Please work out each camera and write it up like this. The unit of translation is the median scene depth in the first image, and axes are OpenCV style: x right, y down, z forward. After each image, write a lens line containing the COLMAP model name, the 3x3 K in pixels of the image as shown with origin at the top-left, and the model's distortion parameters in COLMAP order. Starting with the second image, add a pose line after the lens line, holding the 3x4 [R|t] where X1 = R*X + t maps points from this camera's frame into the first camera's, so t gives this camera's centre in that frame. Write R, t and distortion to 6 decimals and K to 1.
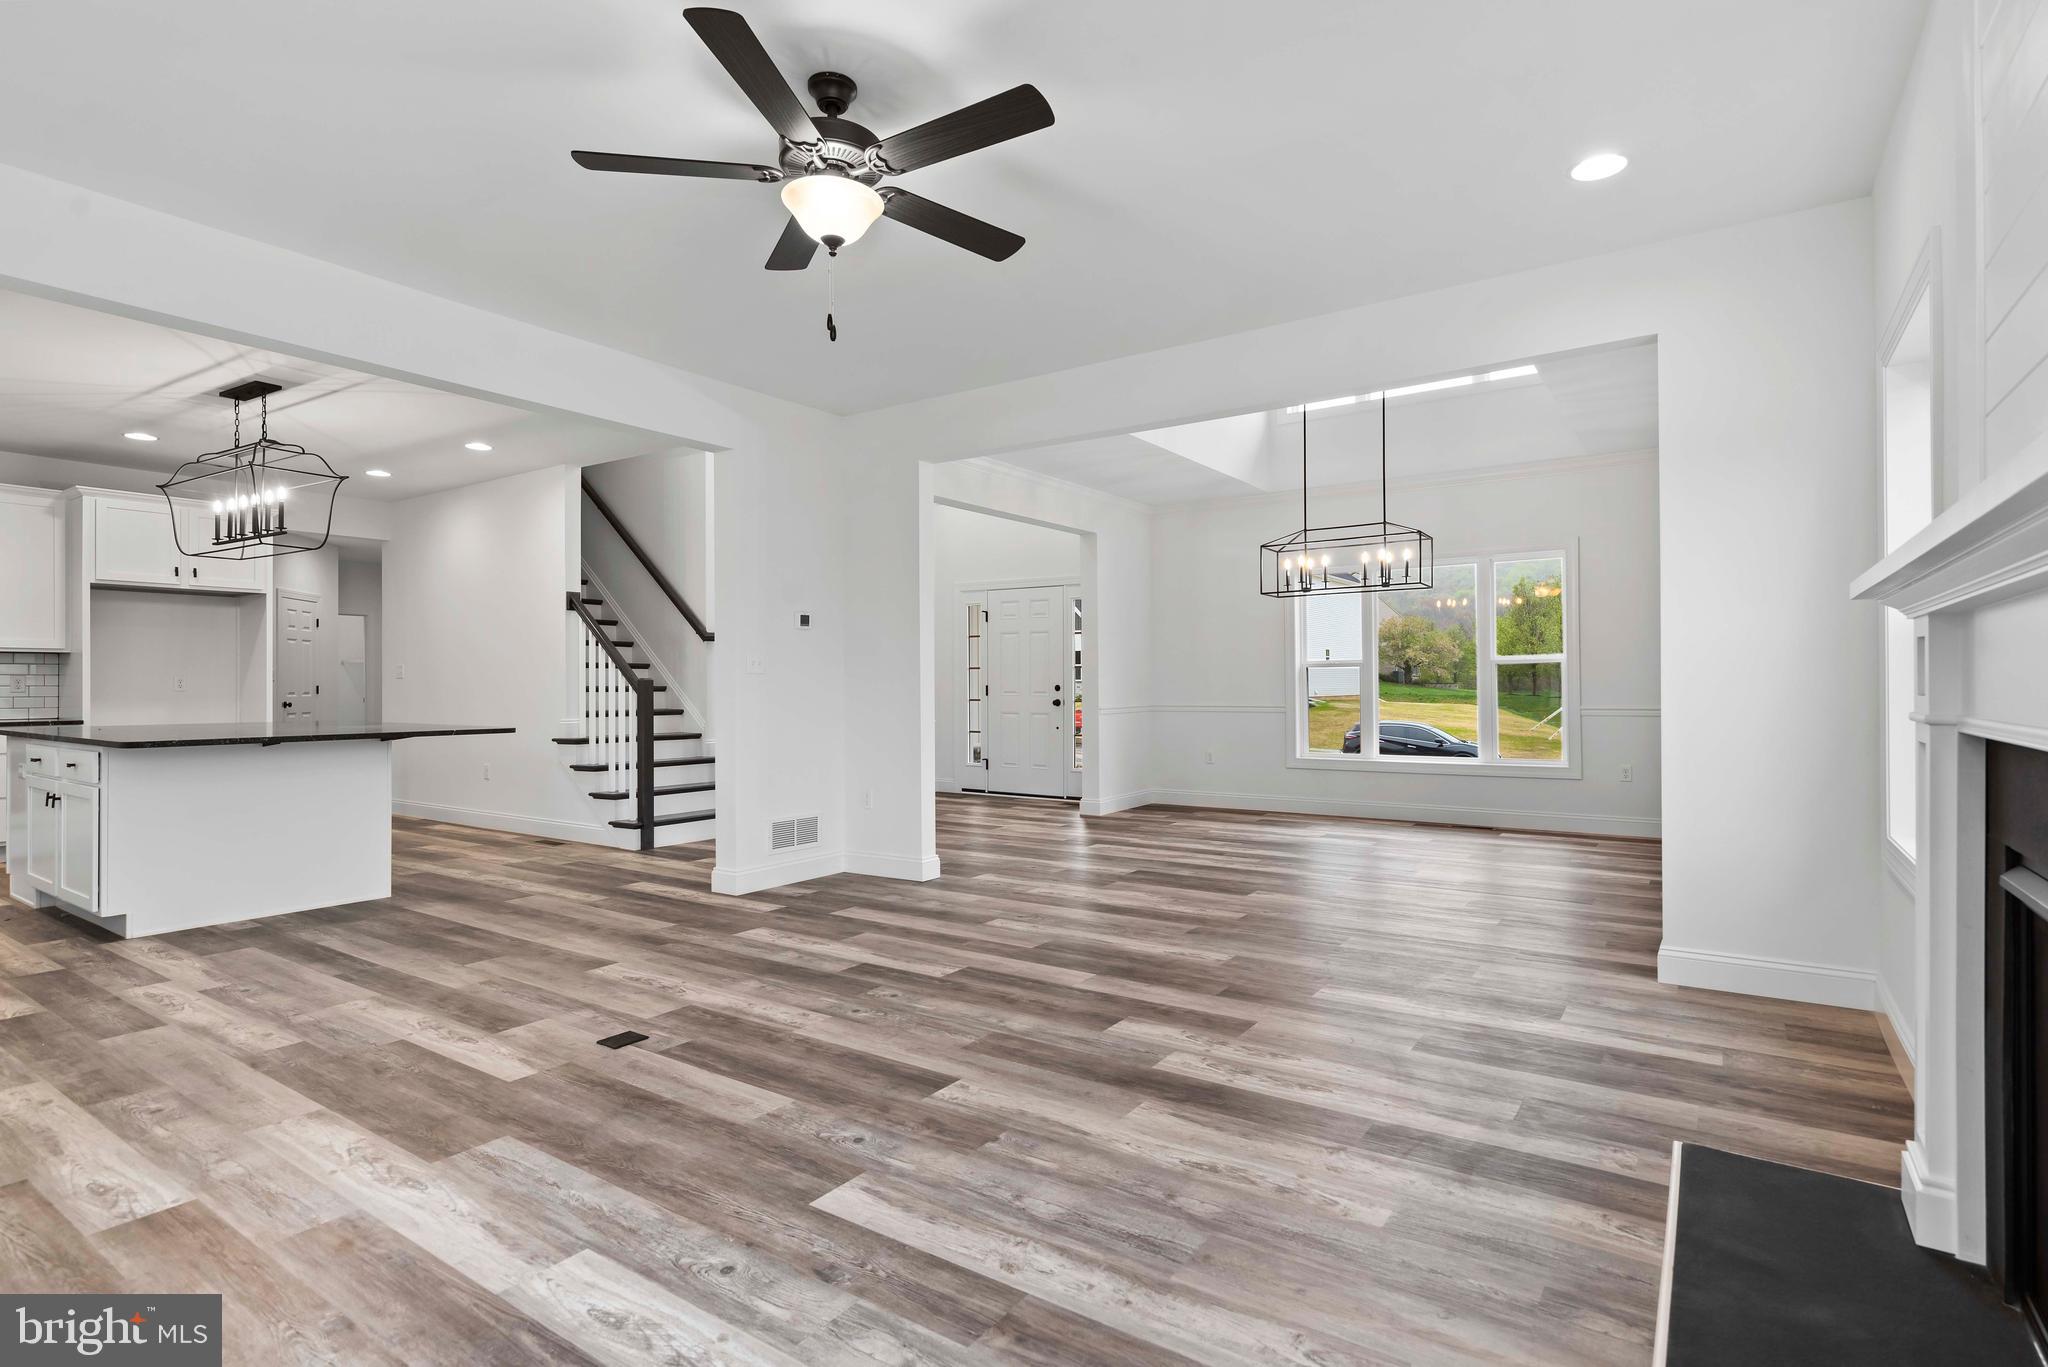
lens RADIAL K [[1005.6, 0, 1050.0], [0, 1005.6, 678.1], [0, 0, 1]] dist [0.000528, 0.000329]
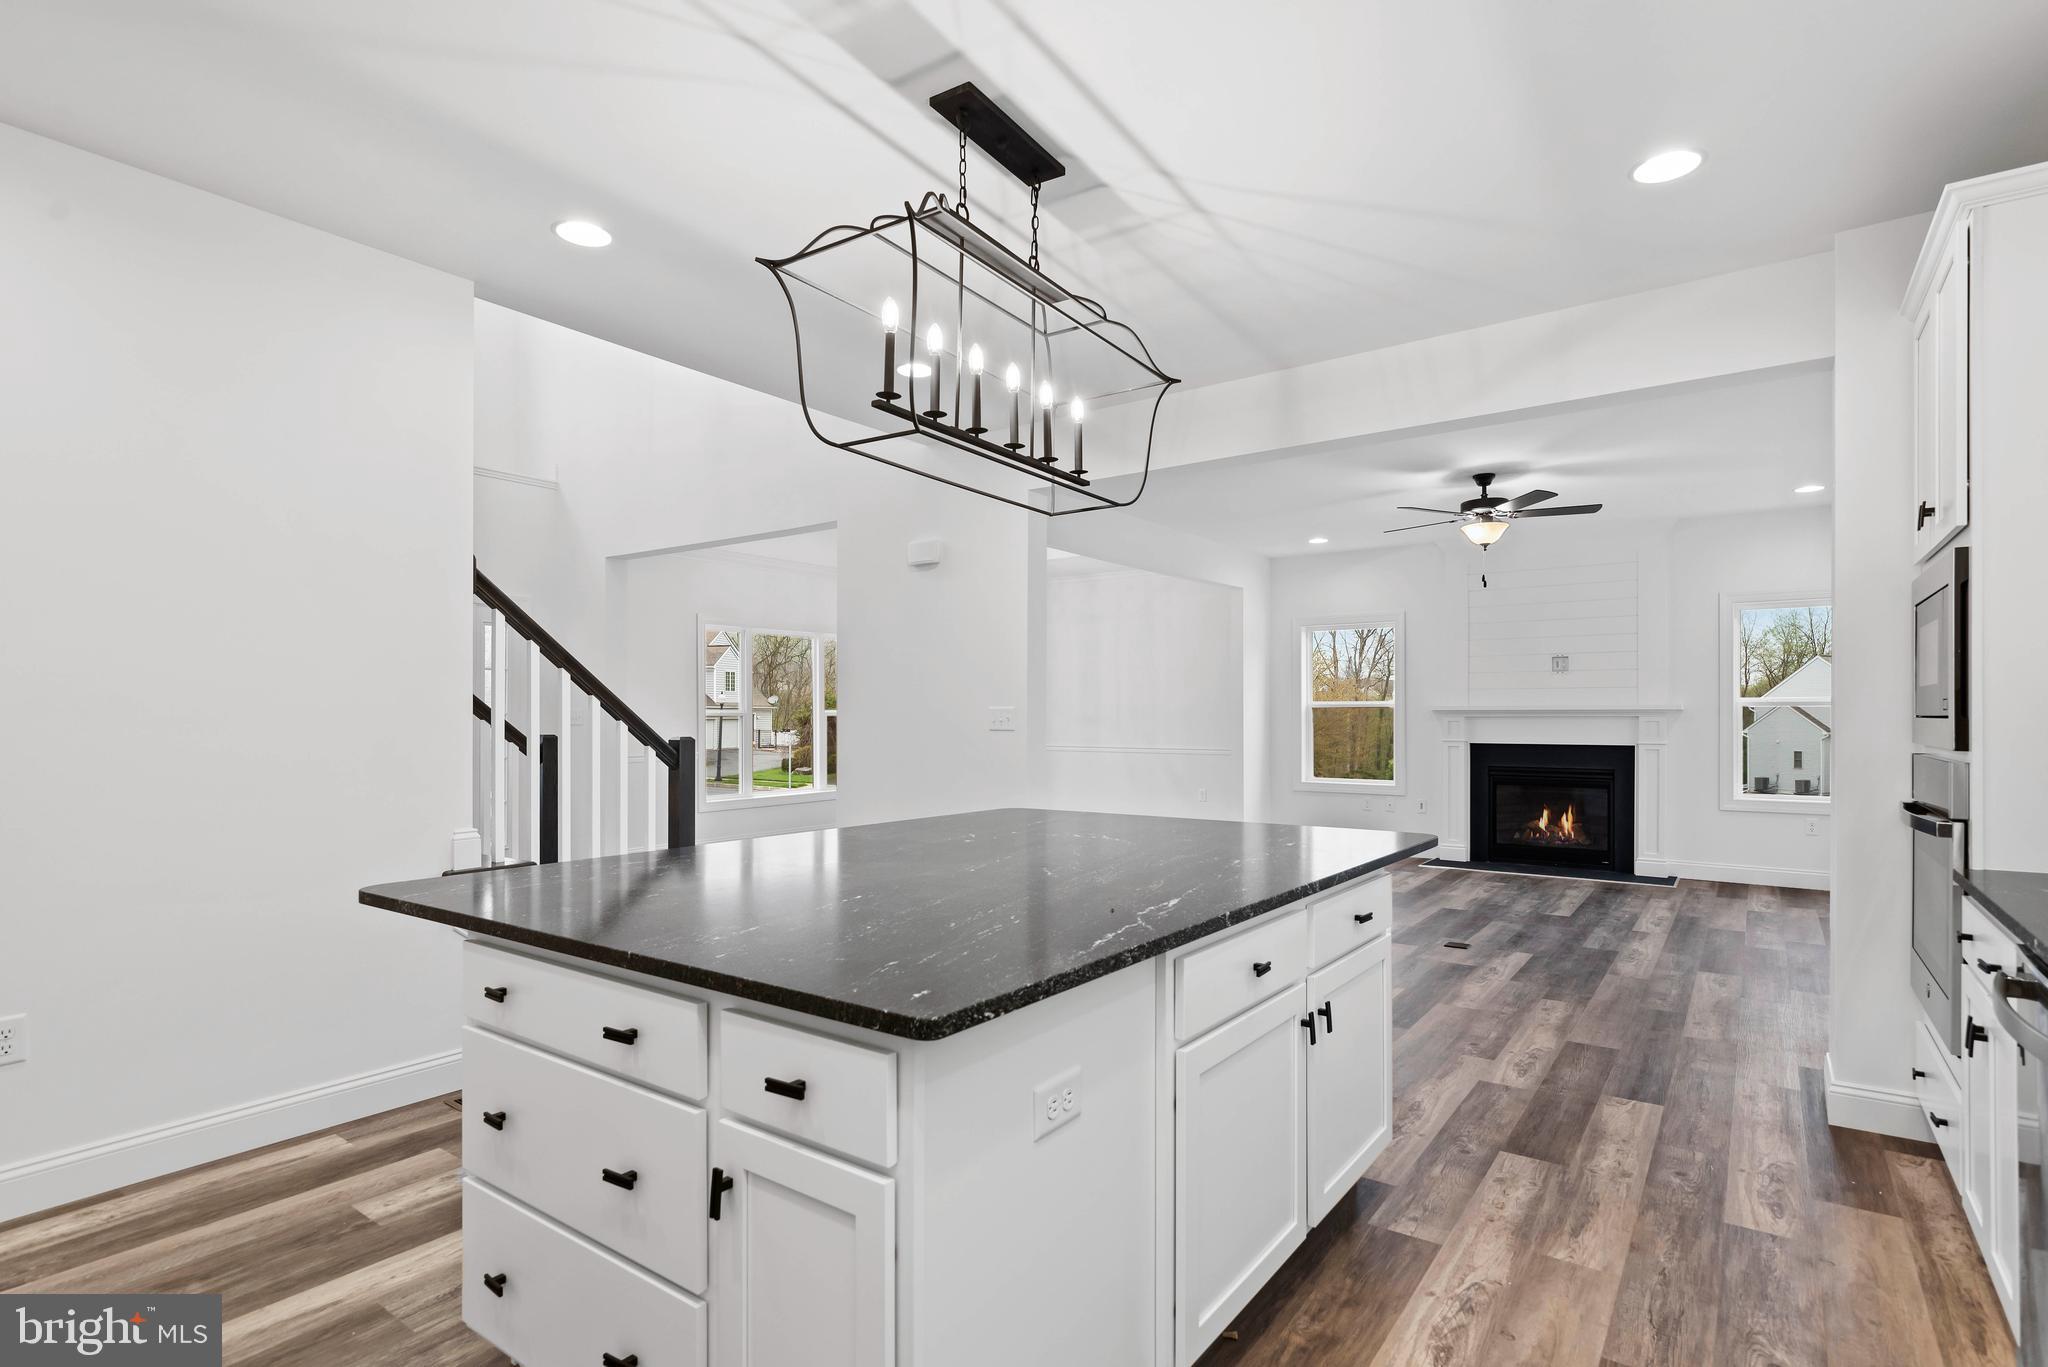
lens RADIAL K [[1010.7, 0, 1047.9], [0, 1010.7, 712.3], [0, 0, 1]] dist [0.001904, -0.000336]
pose [[0.023252, 0.007830, 0.999699, -1.862460], [-0.004485, 0.999960, -0.007728, -0.020437], [-0.999720, -0.004304, 0.023286, 1.423186]]
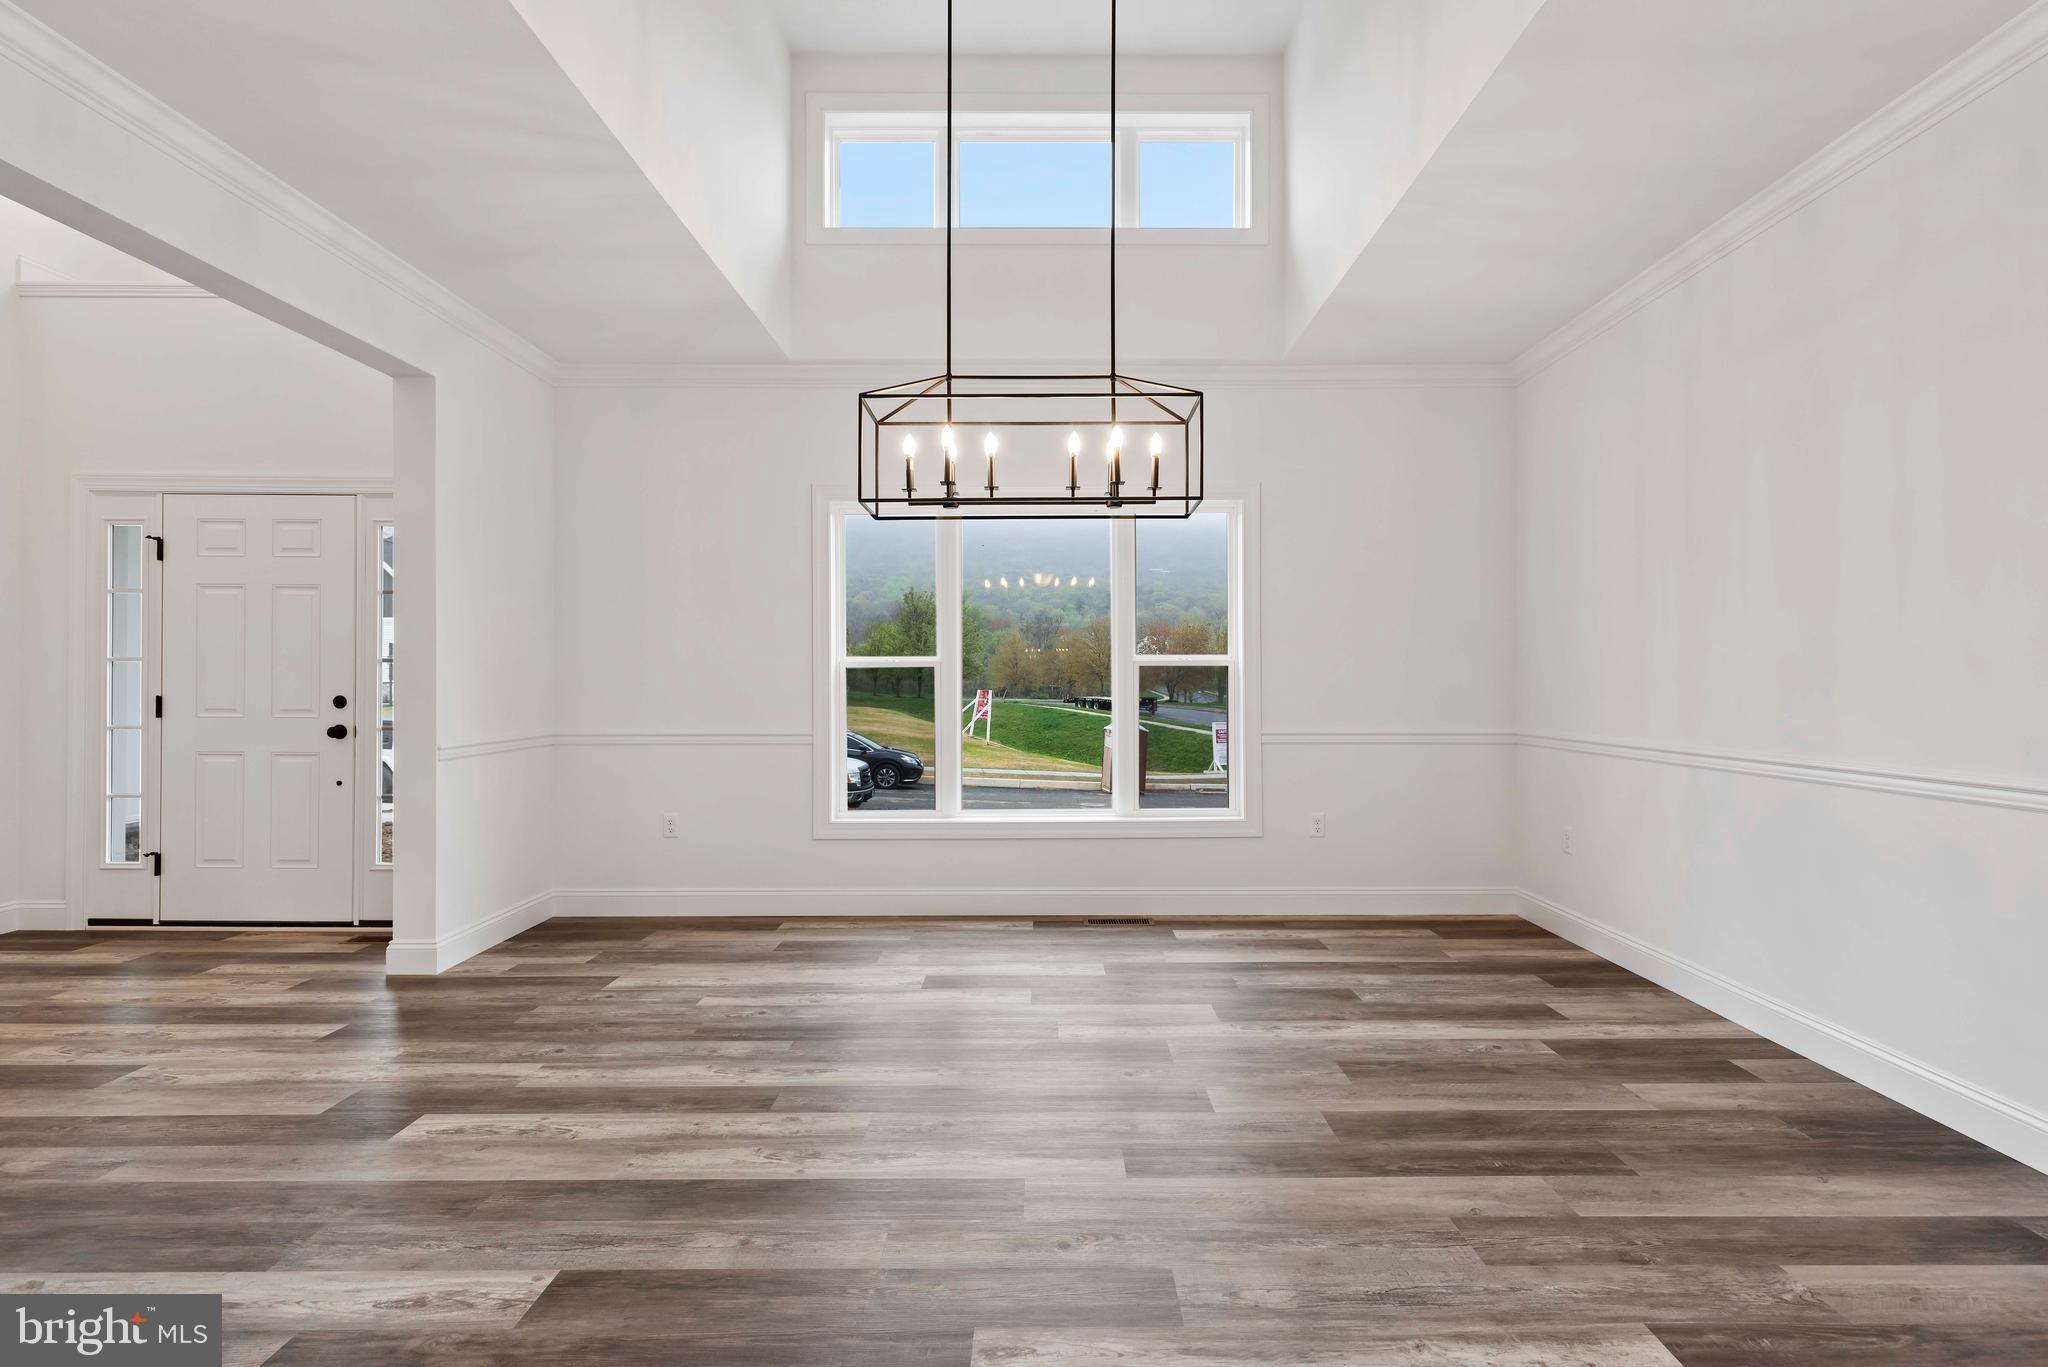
lens RADIAL K [[994.5, 0, 1051.0], [0, 994.5, 686.1], [0, 0, 1]] dist [-0.001833, 0.000358]
pose [[0.827169, 0.004573, 0.561935, 0.057329], [-0.008249, 0.999958, 0.004005, -0.007222], [-0.561893, -0.007948, 0.827172, 1.039828]]
